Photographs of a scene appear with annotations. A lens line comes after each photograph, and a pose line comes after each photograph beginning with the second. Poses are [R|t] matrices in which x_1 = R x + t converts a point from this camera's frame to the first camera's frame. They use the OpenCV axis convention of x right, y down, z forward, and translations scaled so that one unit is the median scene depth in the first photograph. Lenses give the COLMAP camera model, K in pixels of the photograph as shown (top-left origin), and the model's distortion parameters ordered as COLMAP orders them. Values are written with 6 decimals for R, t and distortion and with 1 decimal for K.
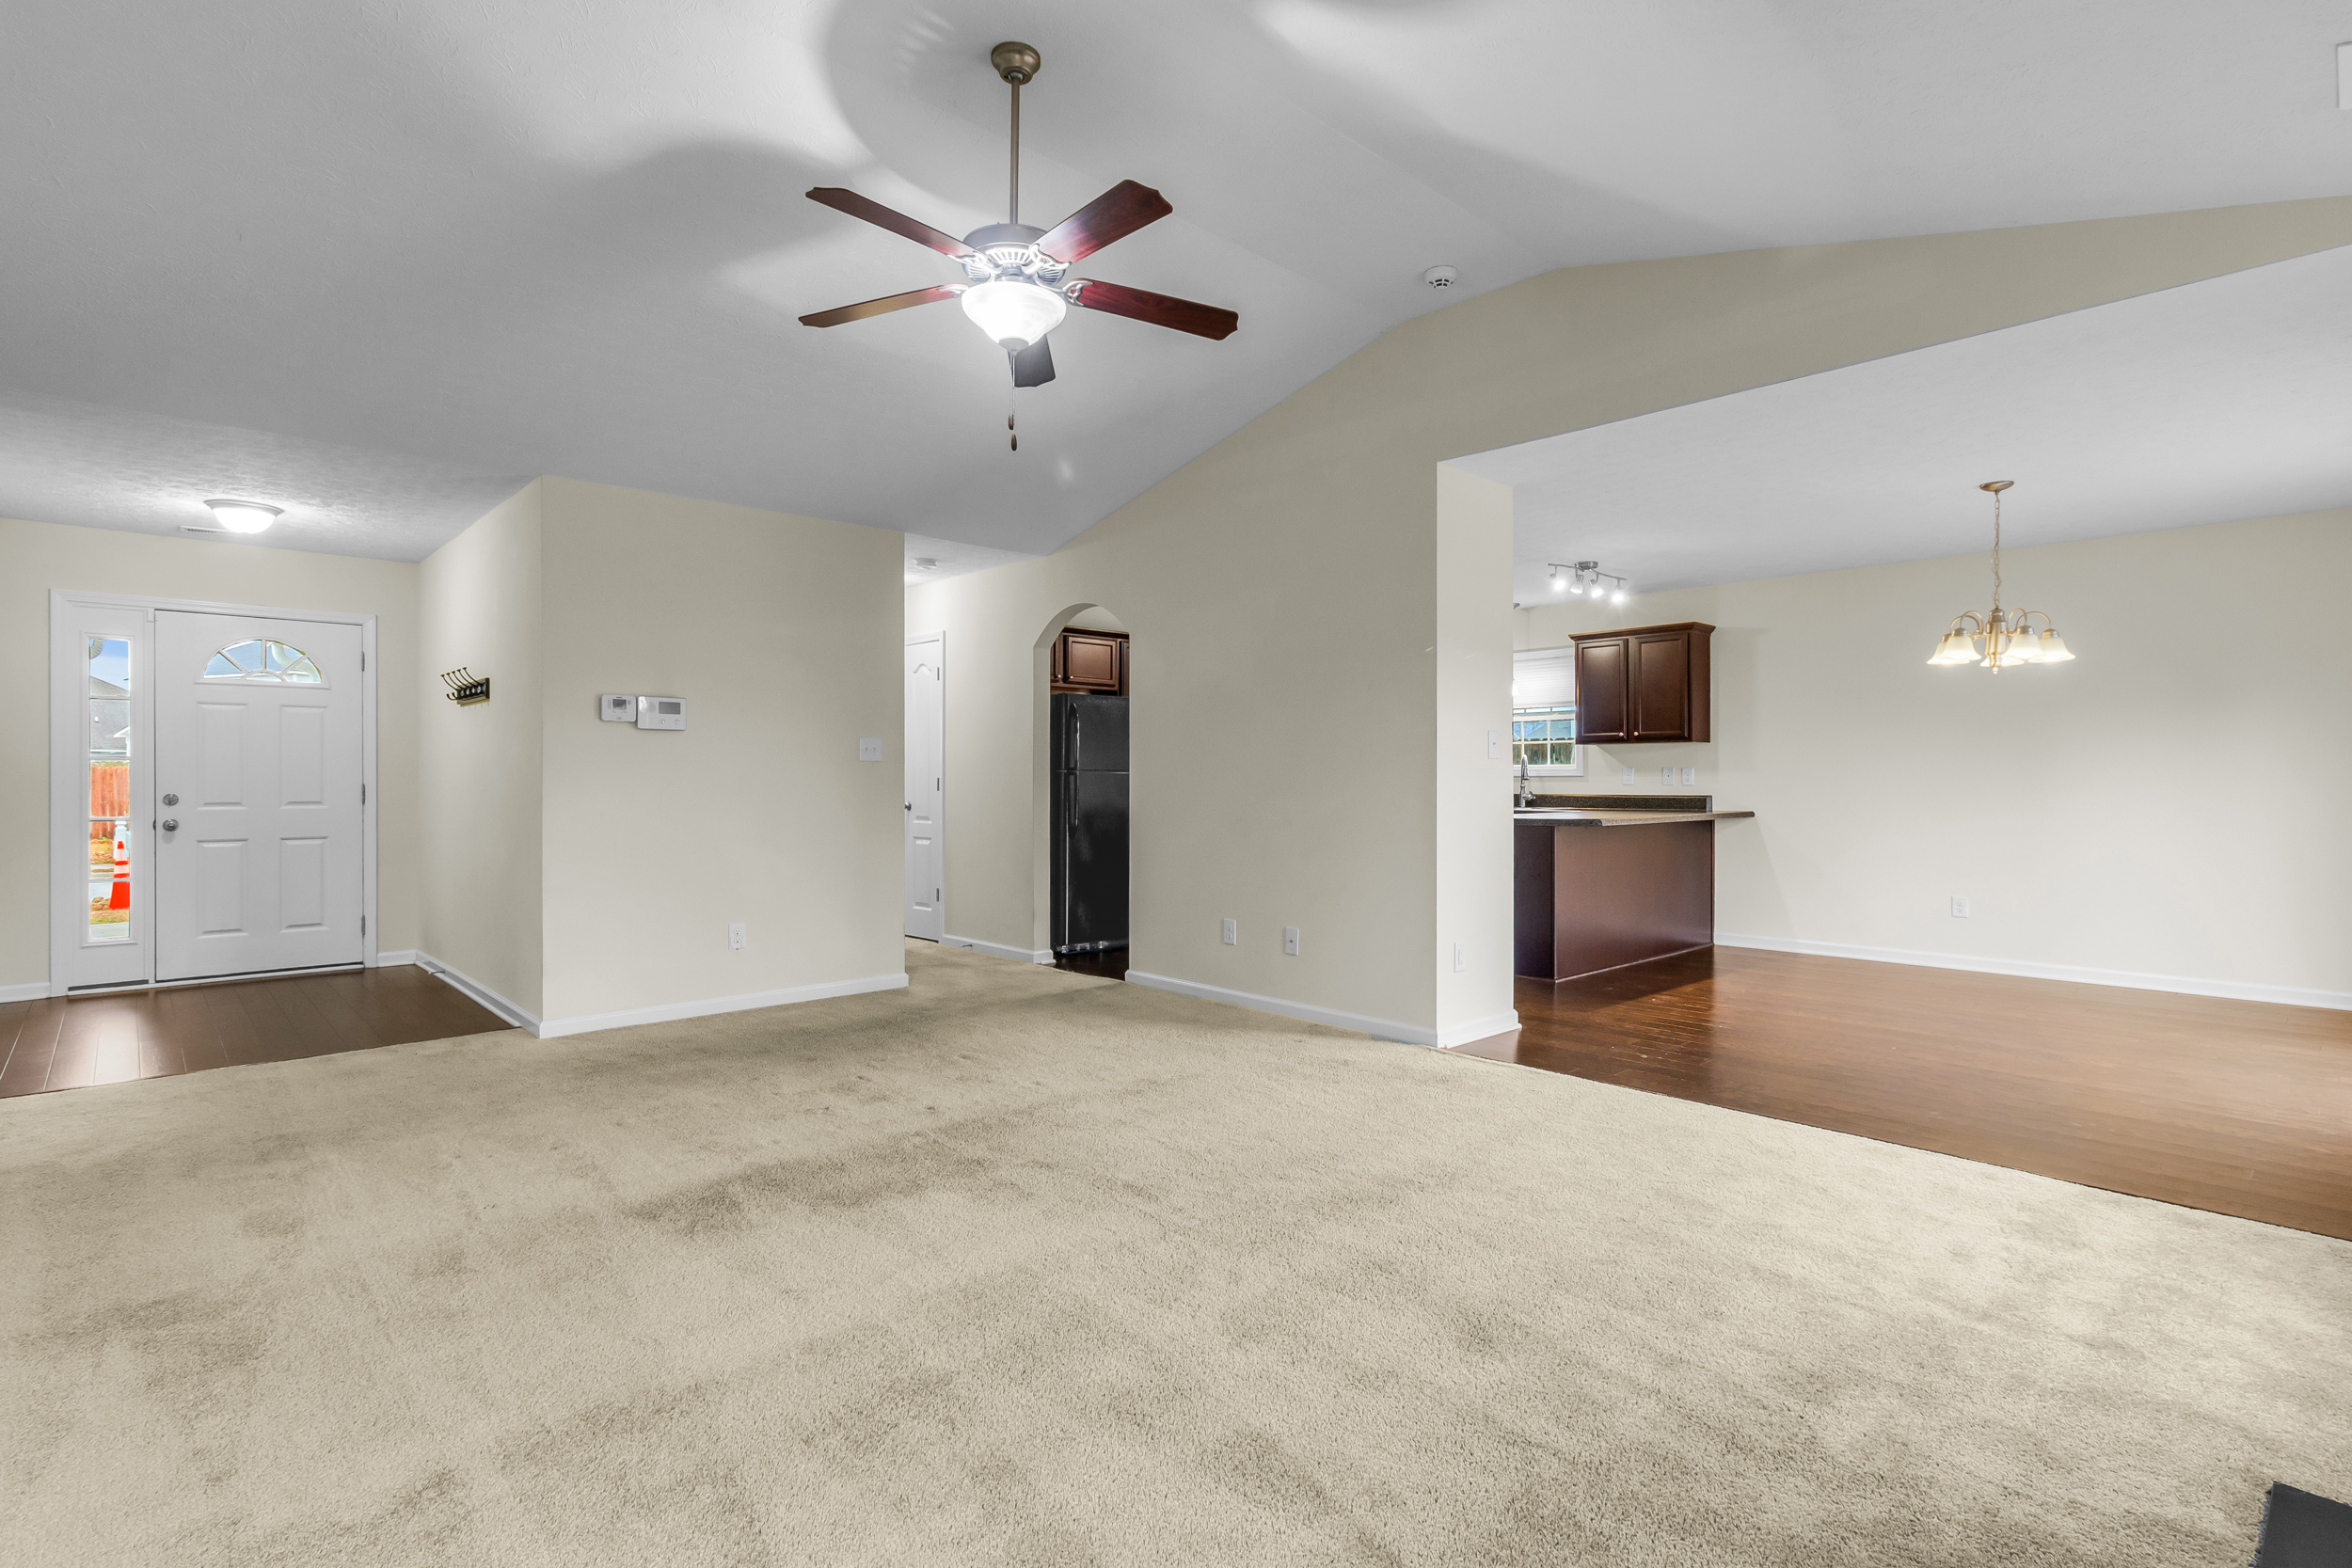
lens RADIAL K [[1118.4, 0, 1184.3], [0, 1118.4, 773.7], [0, 0, 1]] dist [0.003690, 0.000394]
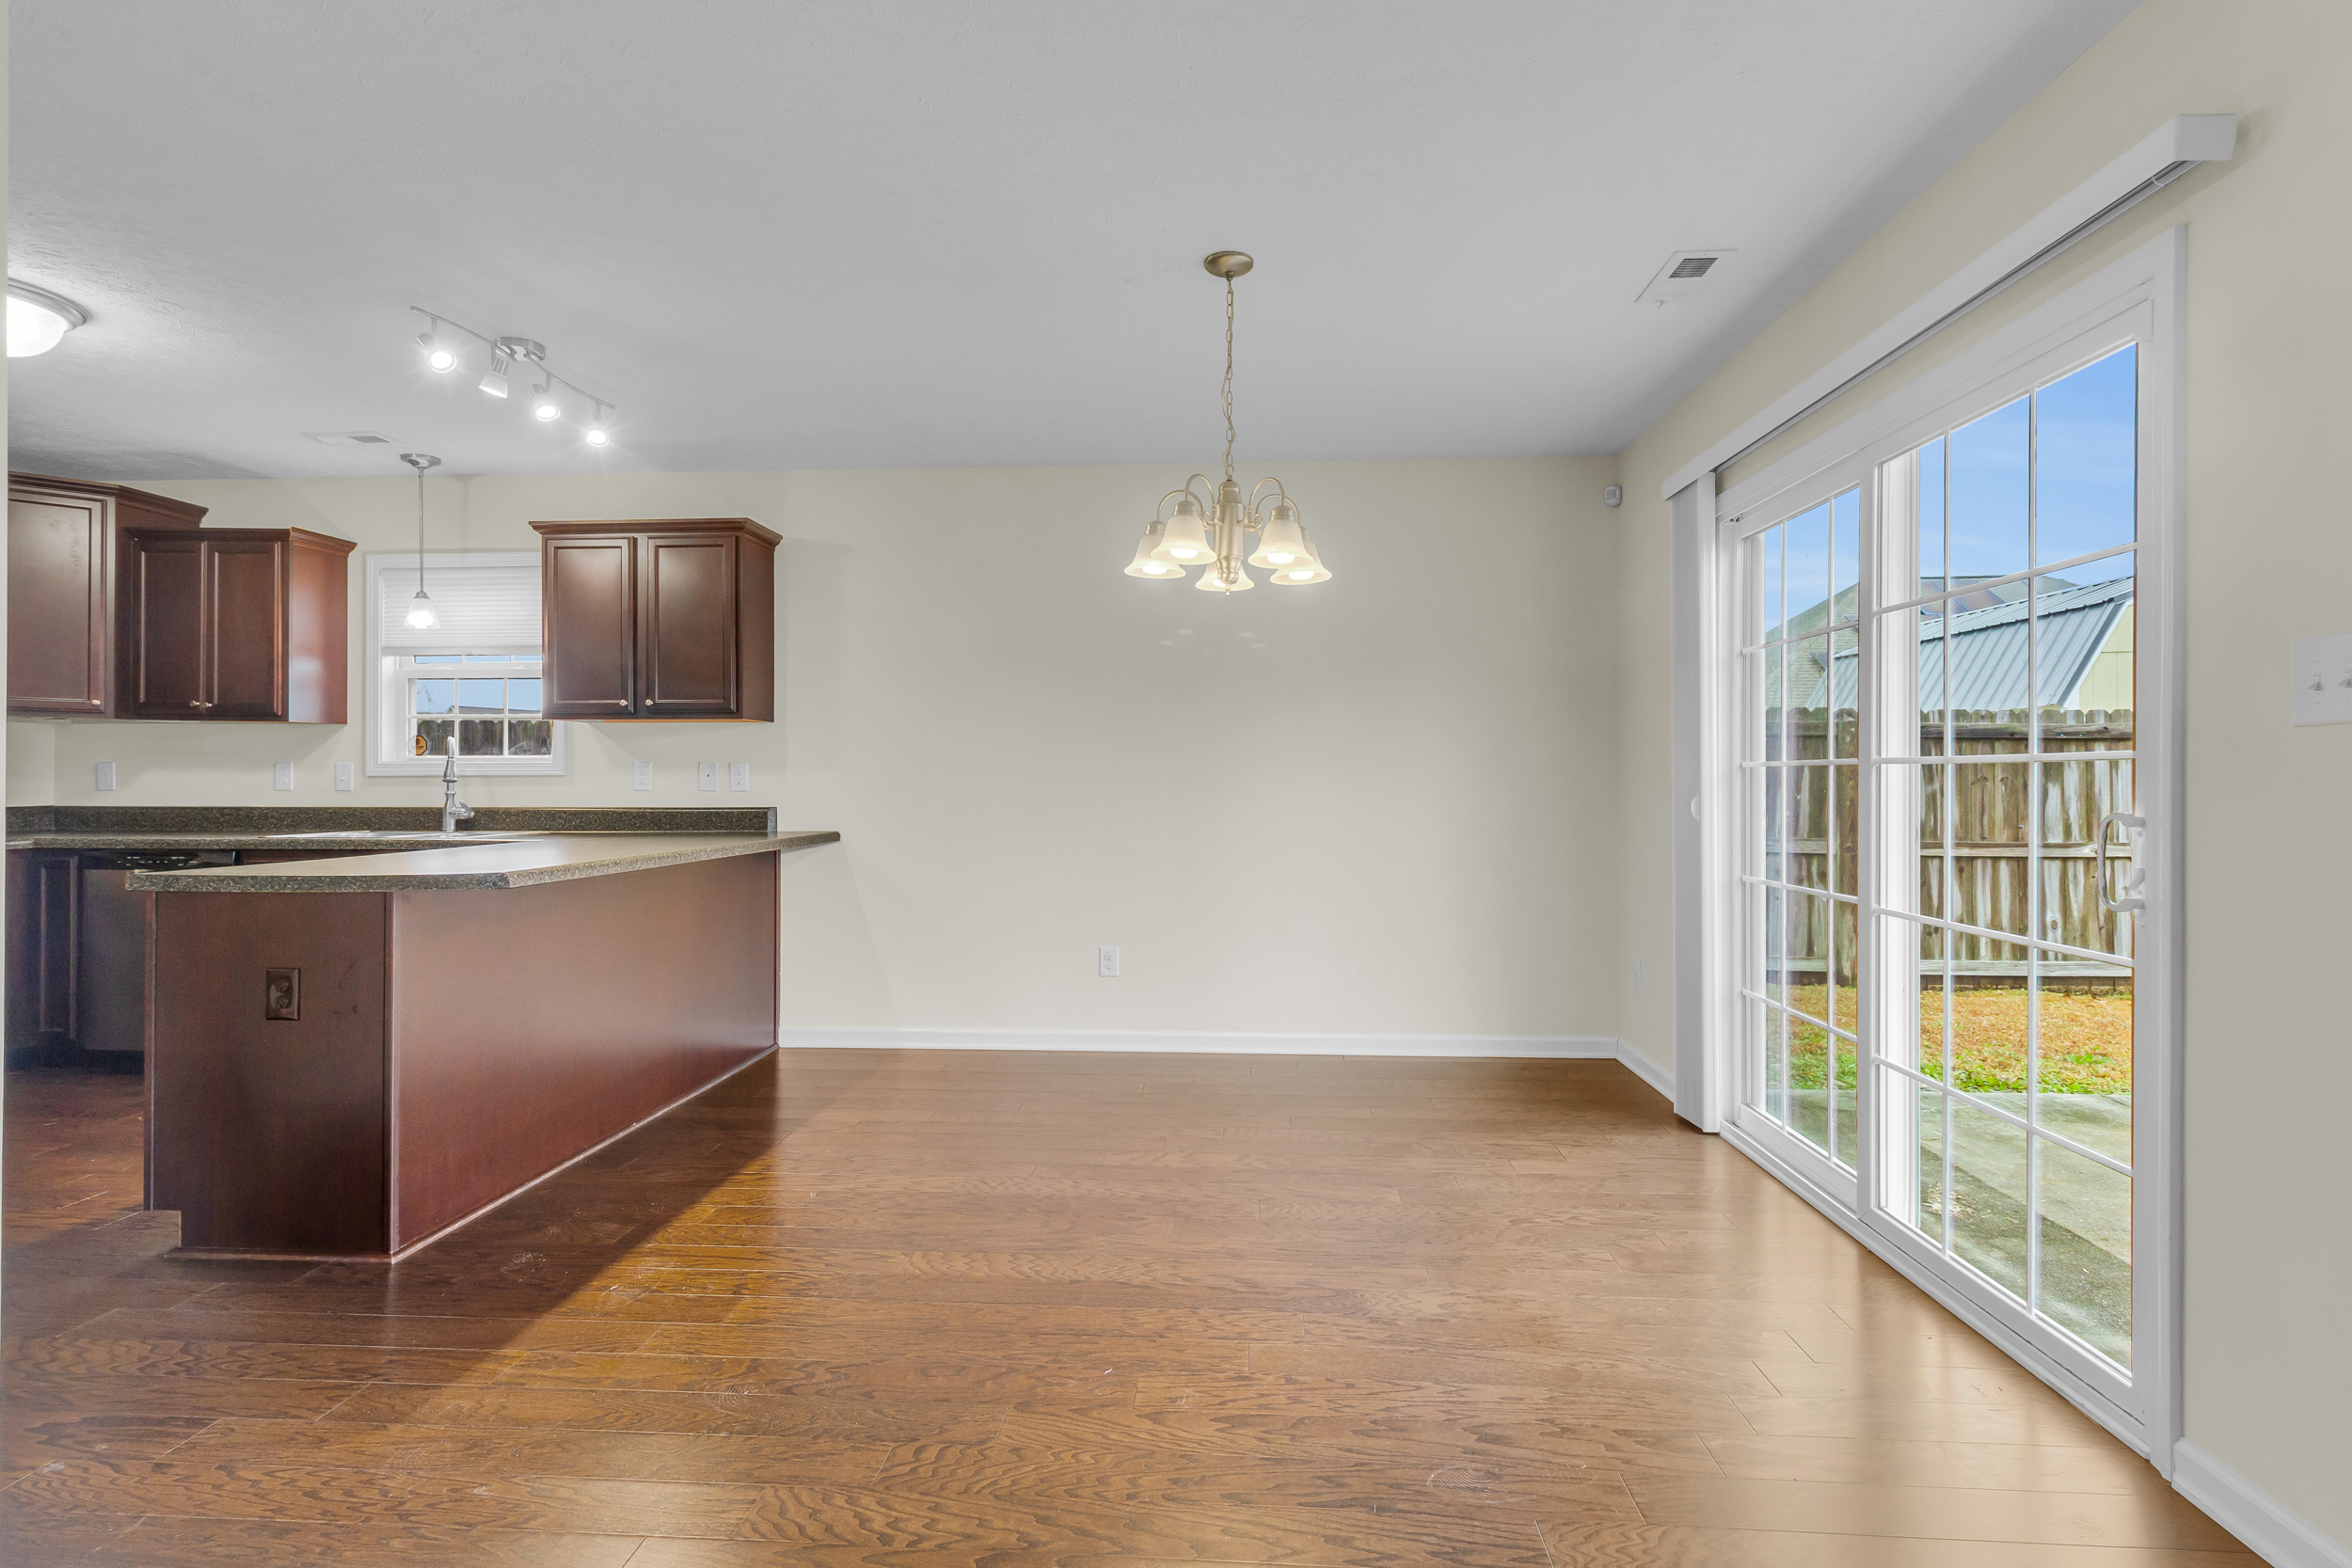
lens RADIAL K [[1118.4, 0, 1184.3], [0, 1118.4, 773.7], [0, 0, 1]] dist [0.003690, 0.000394]
pose [[0.723036, 0.003627, 0.690801, 0.248819], [-0.001850, 0.999993, -0.003315, 0.002744], [-0.690808, 0.001119, 0.723037, 0.475719]]
